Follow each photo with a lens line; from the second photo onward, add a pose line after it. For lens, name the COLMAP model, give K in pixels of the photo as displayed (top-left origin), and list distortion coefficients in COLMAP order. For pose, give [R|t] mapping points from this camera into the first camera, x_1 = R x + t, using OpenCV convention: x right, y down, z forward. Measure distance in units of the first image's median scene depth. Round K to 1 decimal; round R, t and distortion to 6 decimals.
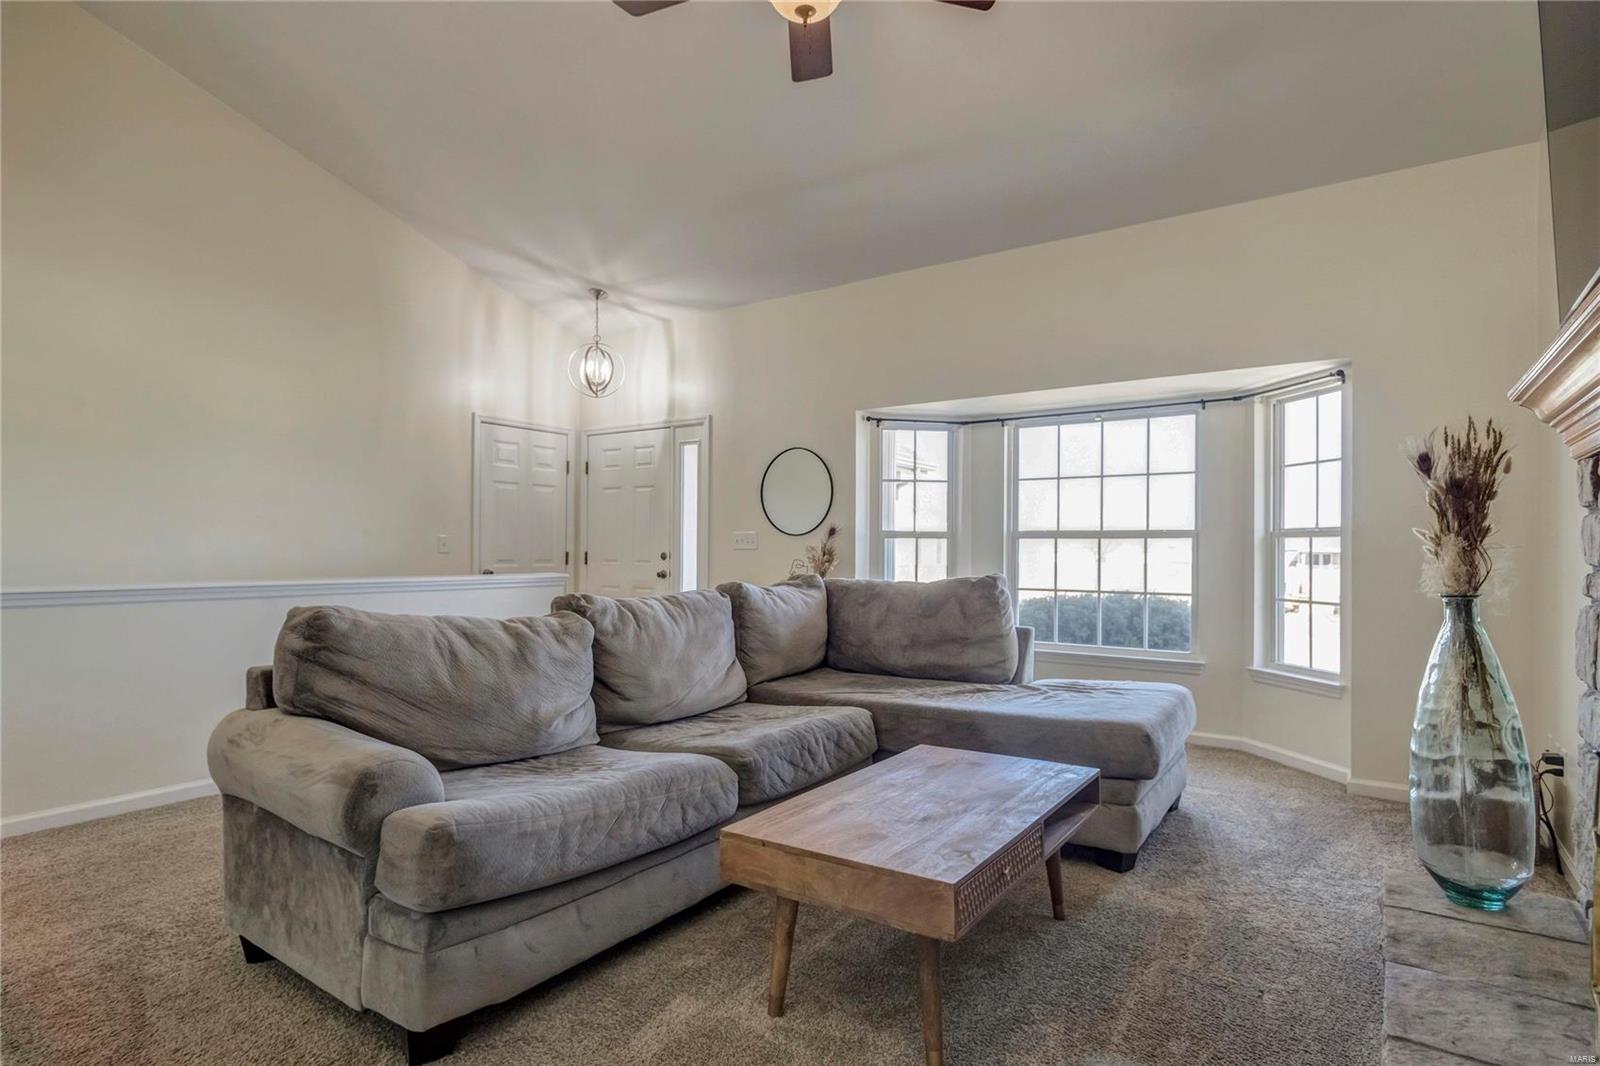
lens RADIAL K [[863.2, 0, 793.4], [0, 863.2, 497.4], [0, 0, 1]] dist [0.032420, -0.006164]
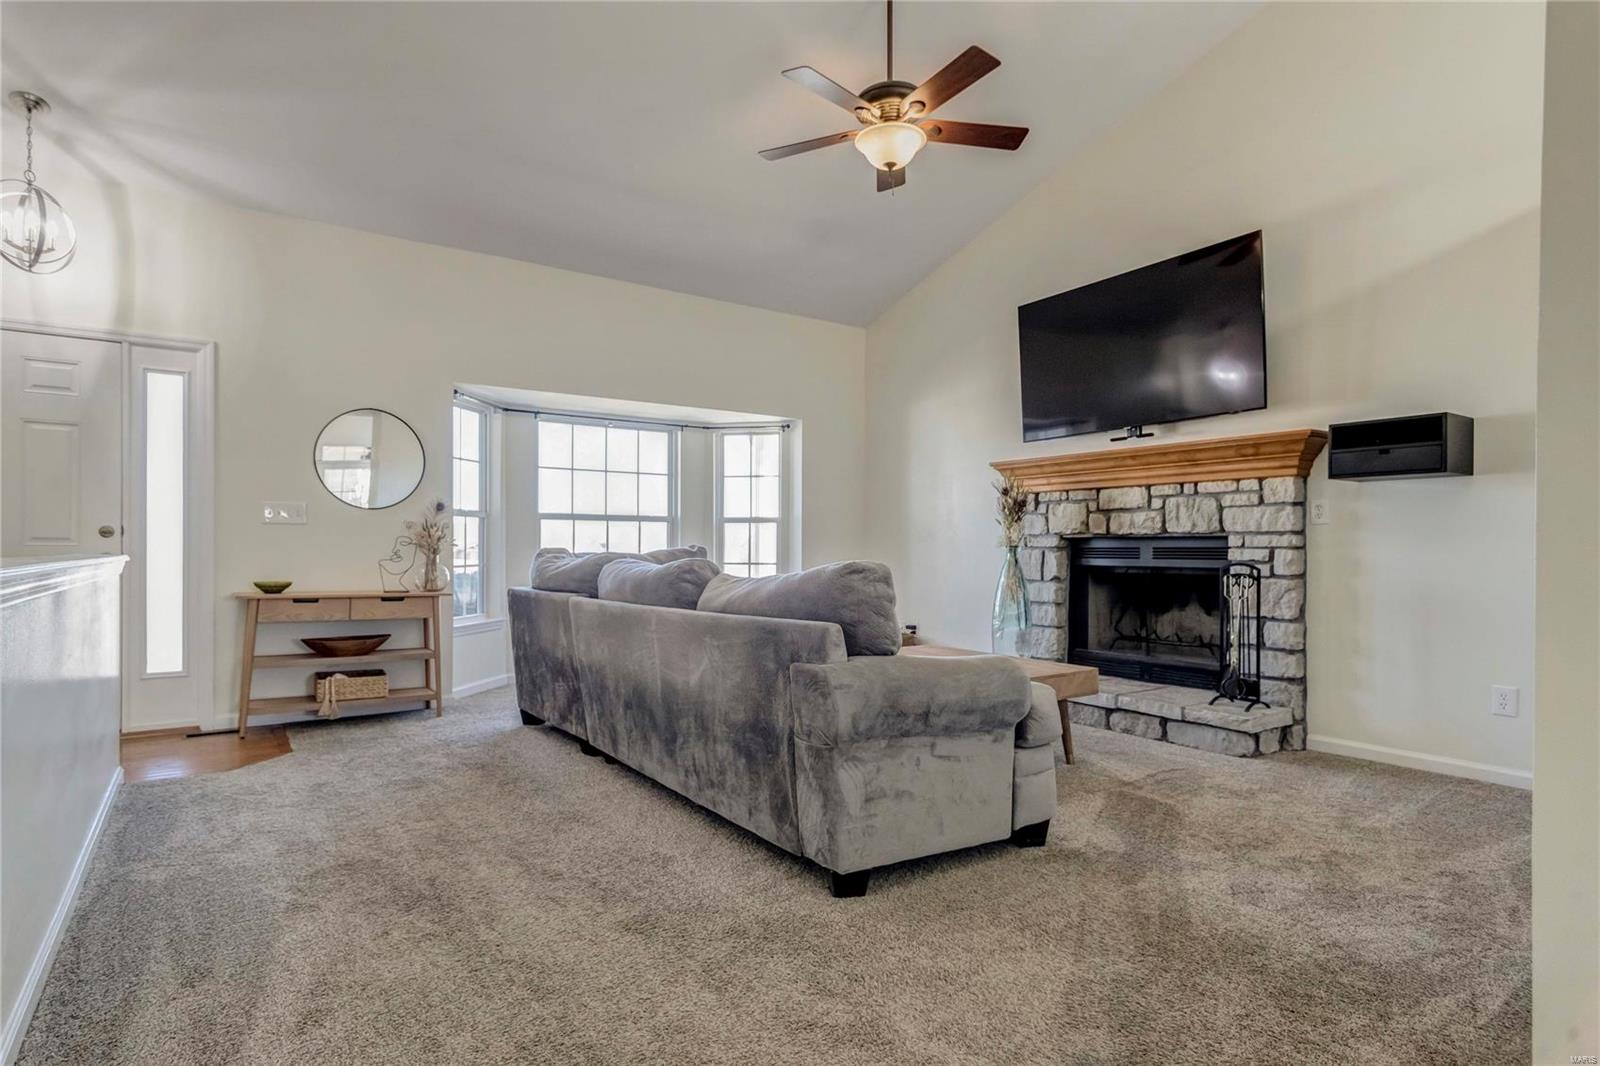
lens RADIAL K [[863.2, 0, 787.7], [0, 863.2, 546.7], [0, 0, 1]] dist [0.032420, -0.006164]
pose [[0.361309, -0.008437, 0.932408, -0.802069], [-0.069909, 0.996900, 0.036111, 0.023461], [-0.929822, -0.078231, 0.359599, 0.327267]]
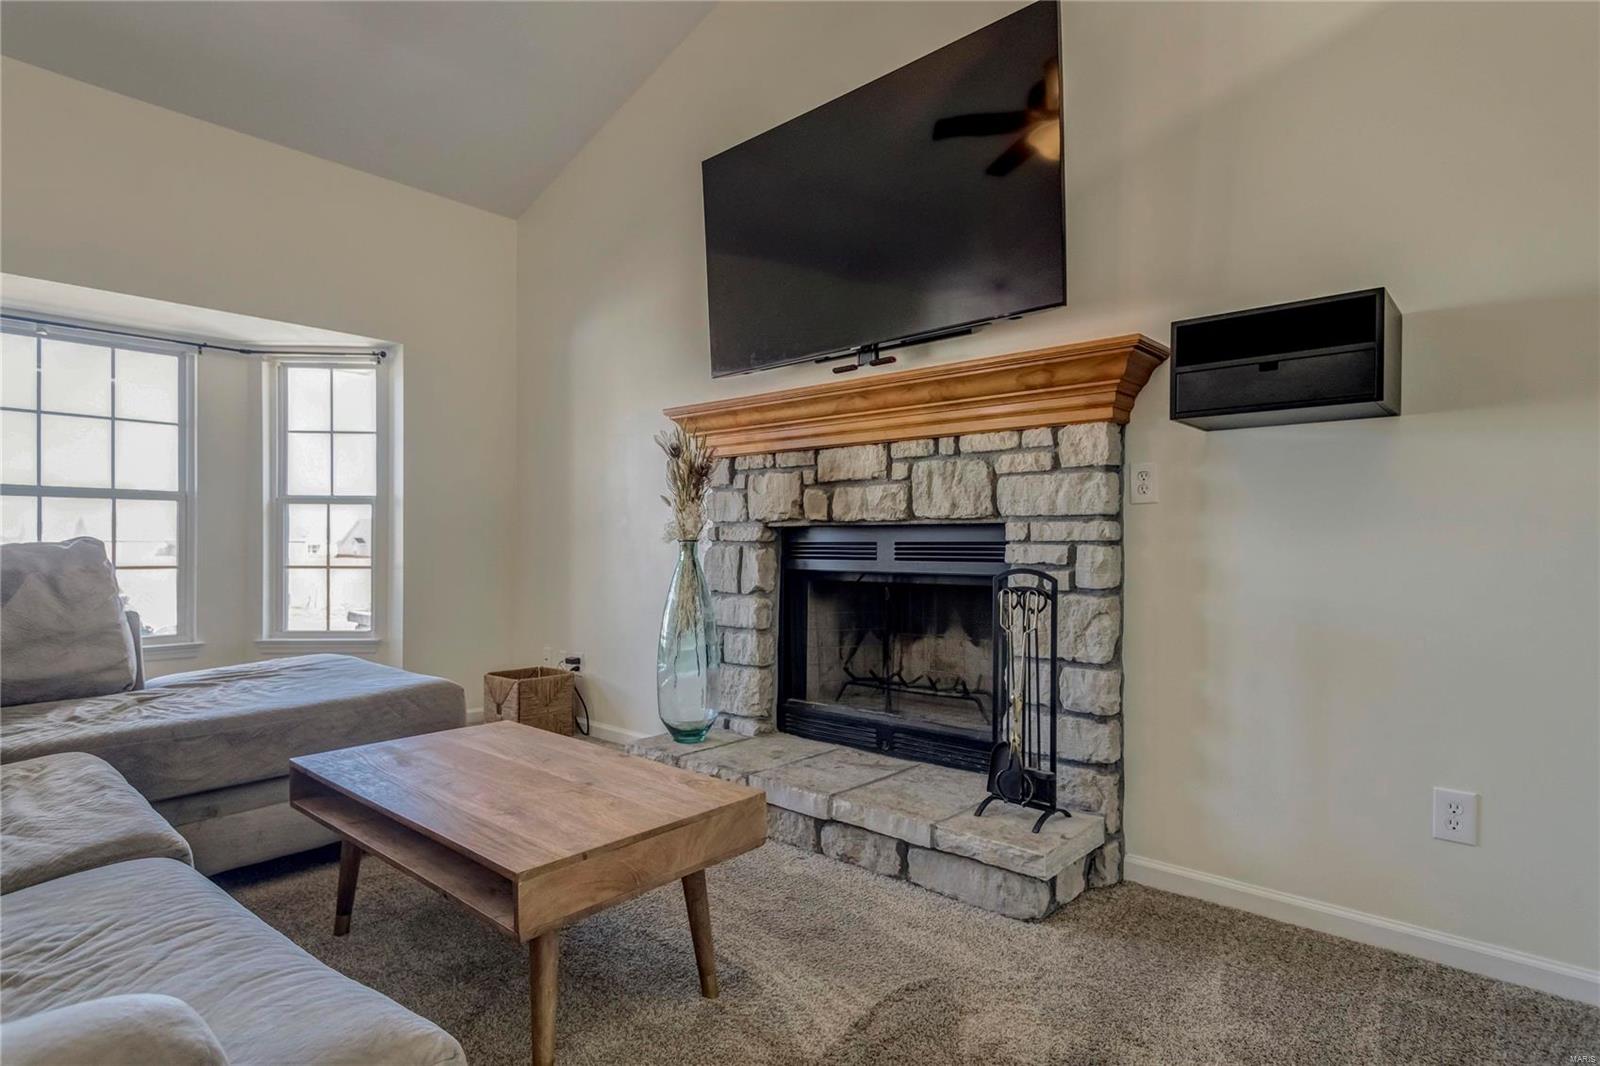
lens RADIAL K [[863.2, 0, 791.0], [0, 863.2, 546.7], [0, 0, 1]] dist [0.032420, -0.006164]
pose [[0.132524, -0.013017, 0.991094, -0.338830], [-0.077620, 0.996707, 0.023469, 0.025476], [-0.988136, -0.080039, 0.131077, 0.287158]]
